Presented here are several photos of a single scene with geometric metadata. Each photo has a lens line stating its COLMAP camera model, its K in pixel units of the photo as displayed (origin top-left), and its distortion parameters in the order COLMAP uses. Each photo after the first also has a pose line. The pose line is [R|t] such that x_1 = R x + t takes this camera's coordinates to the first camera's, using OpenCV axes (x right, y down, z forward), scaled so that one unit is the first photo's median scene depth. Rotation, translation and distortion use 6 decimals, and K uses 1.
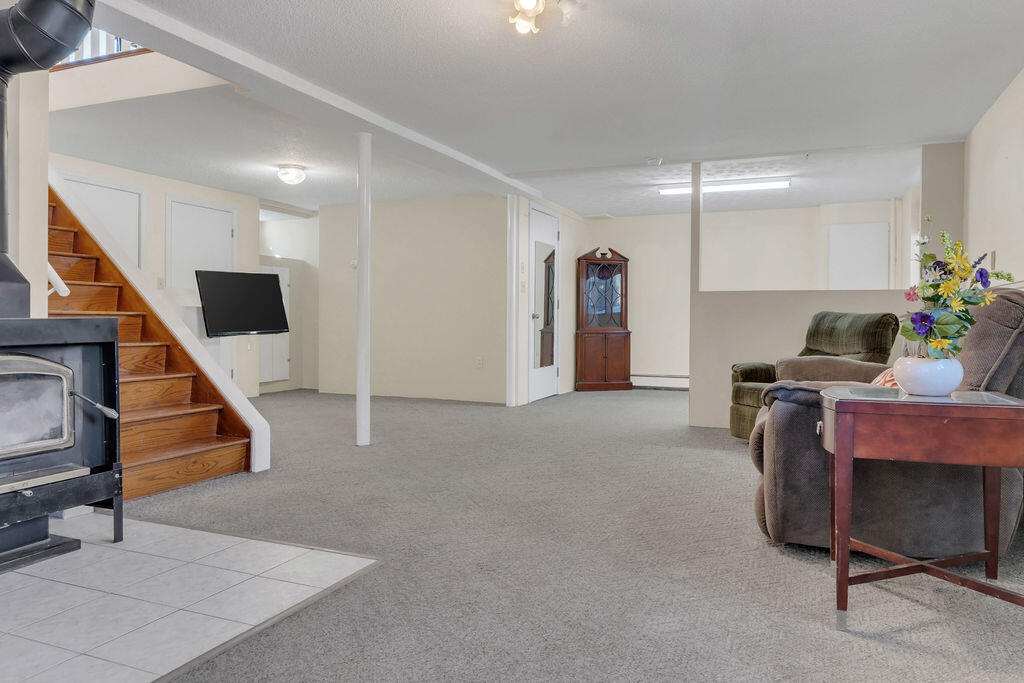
lens RADIAL K [[699.1, 0, 522.8], [0, 699.1, 328.3], [0, 0, 1]] dist [-0.022213, 0.004695]
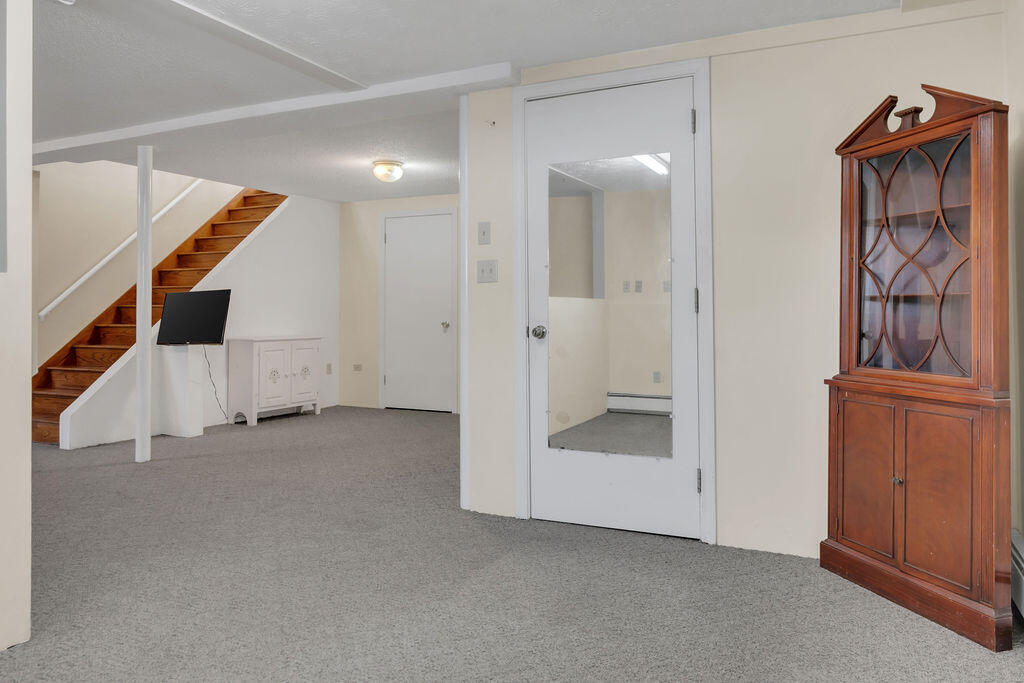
lens RADIAL K [[693.3, 0, 513.8], [0, 693.3, 309.6], [0, 0, 1]] dist [-0.000090, 0.001701]
pose [[-0.045394, -0.010933, -0.998909, 0.892442], [-0.011113, 0.999884, -0.010438, -0.052235], [0.998907, 0.010627, -0.045510, 1.915957]]
